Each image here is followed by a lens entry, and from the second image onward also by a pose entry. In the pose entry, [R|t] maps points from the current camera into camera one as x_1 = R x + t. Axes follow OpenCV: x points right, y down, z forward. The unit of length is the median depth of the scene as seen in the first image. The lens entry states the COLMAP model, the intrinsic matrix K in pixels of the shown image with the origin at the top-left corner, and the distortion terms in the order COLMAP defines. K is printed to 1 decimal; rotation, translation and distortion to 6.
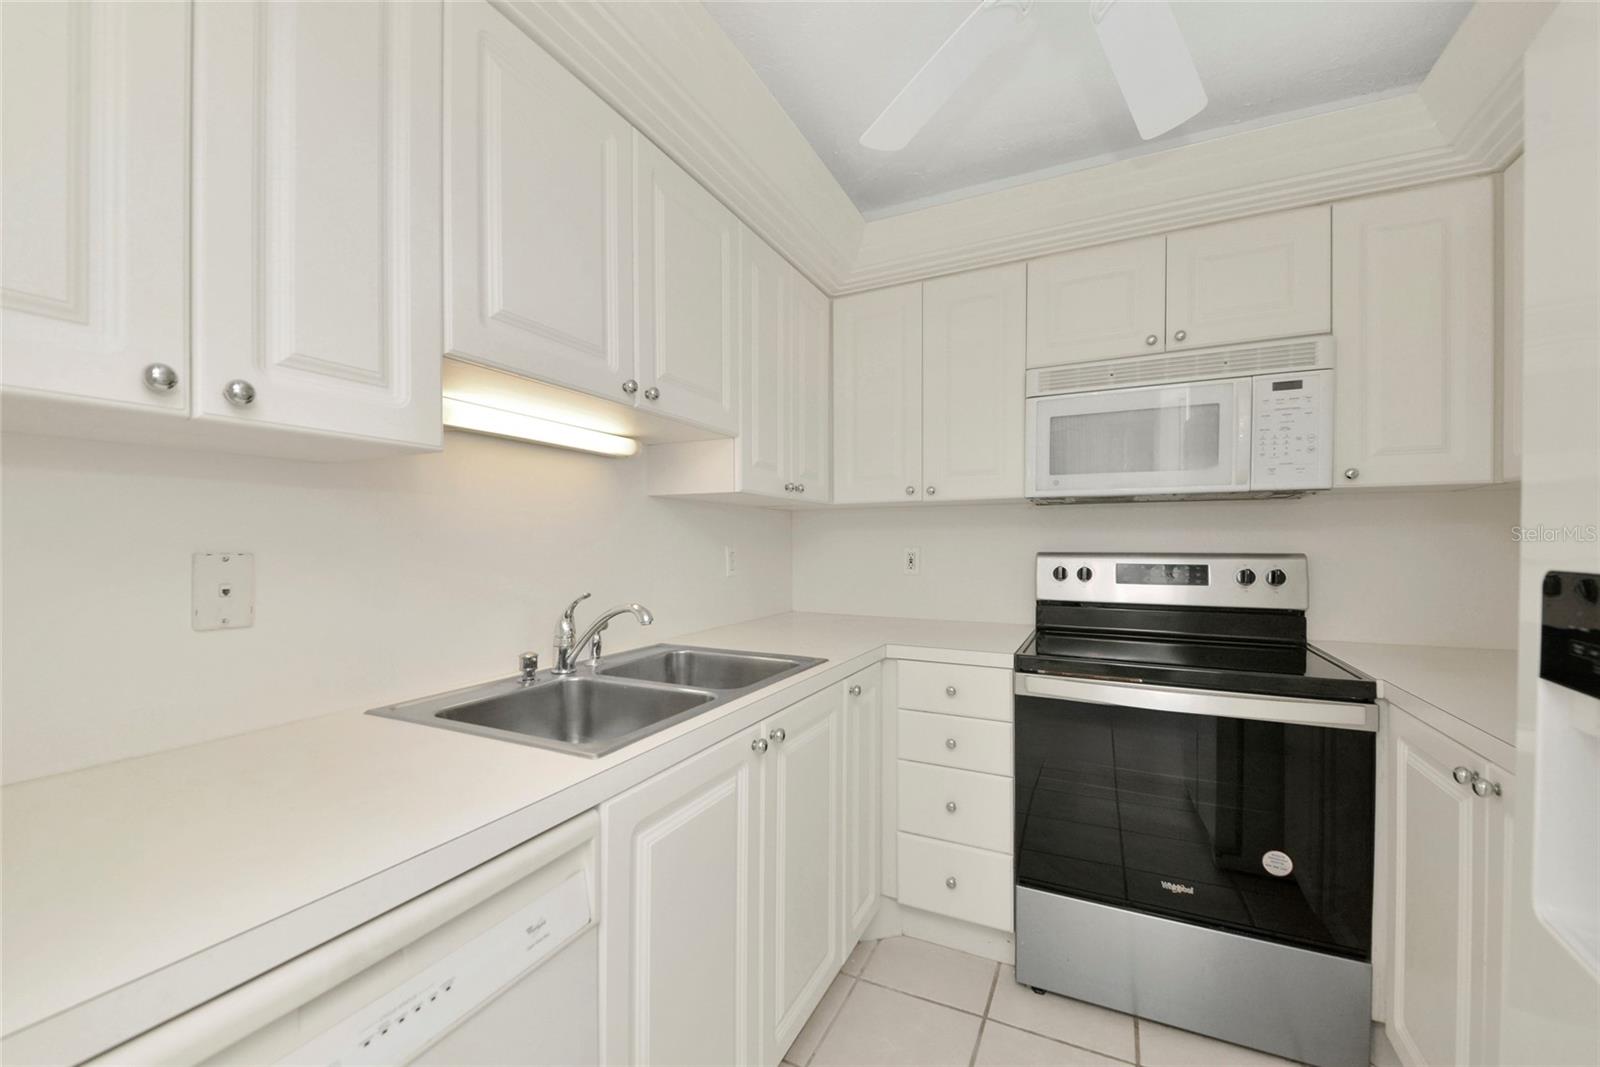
lens RADIAL K [[624.5, 0, 804.3], [0, 624.5, 546.1], [0, 0, 1]] dist [0.017836, -0.022324]
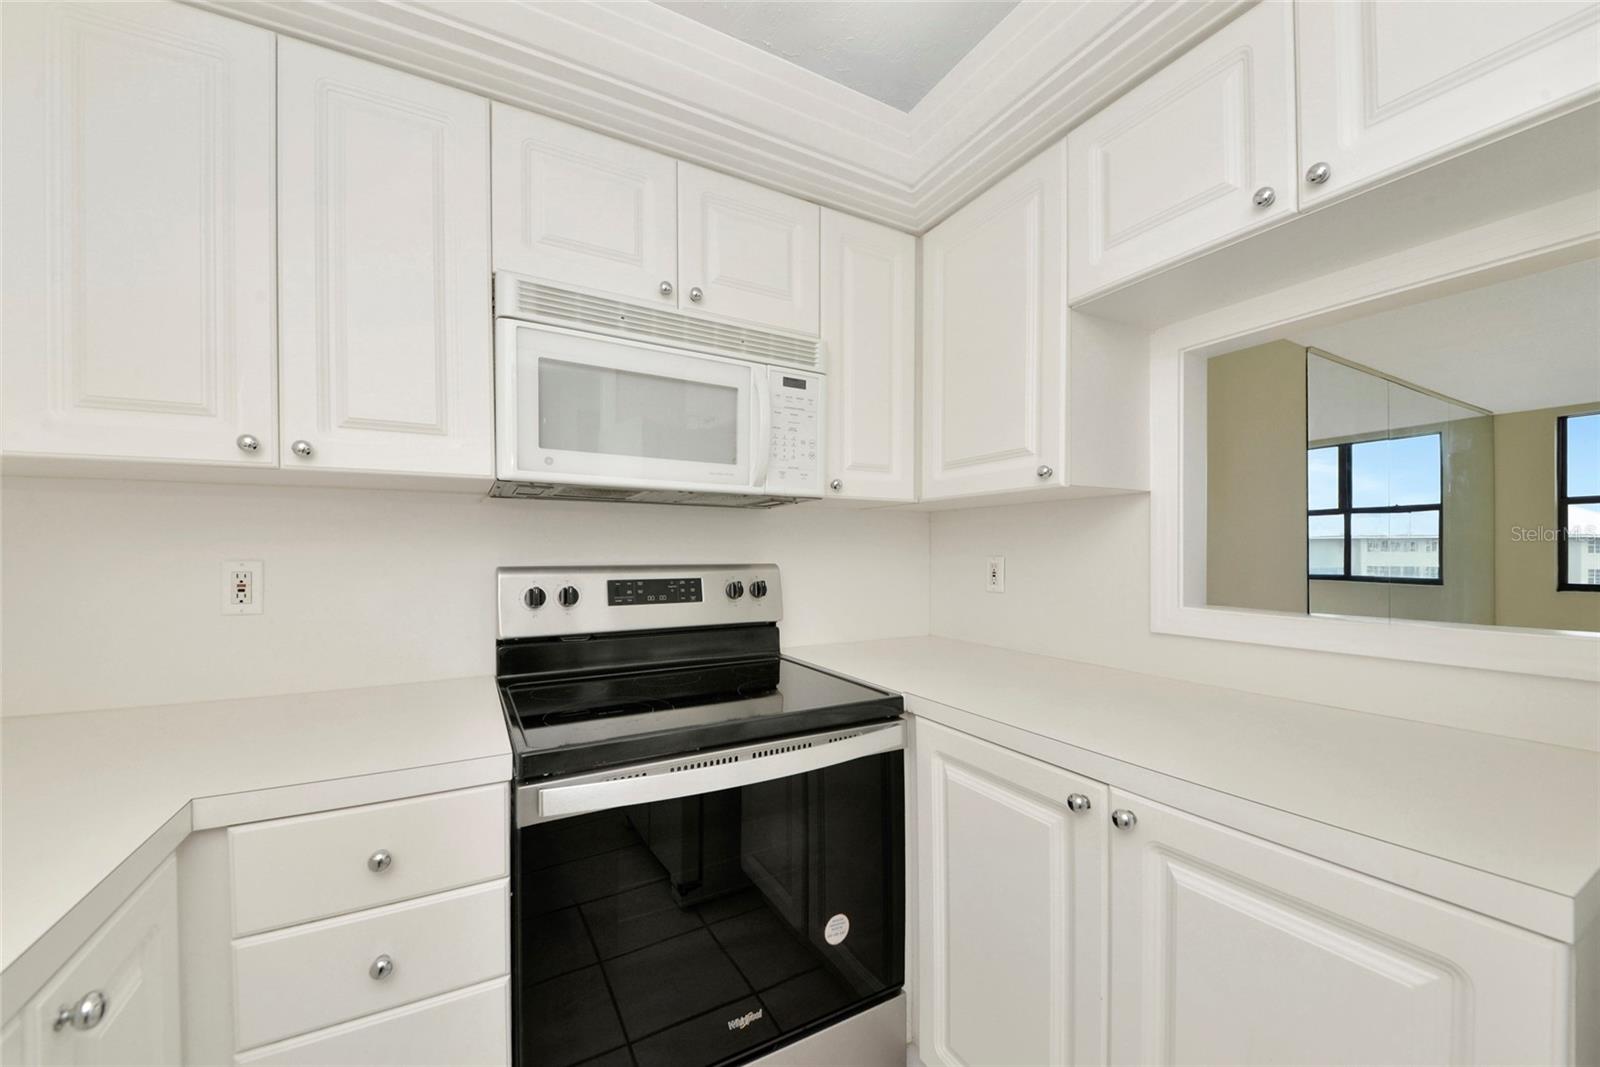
lens RADIAL K [[599.6, 0, 784.9], [0, 599.6, 555.2], [0, 0, 1]] dist [0.007725, -0.000212]
pose [[0.575704, -0.002461, 0.817655, 0.033762], [-0.000453, 0.999994, 0.003329, -0.004863], [-0.817658, -0.002287, 0.575700, 0.449156]]
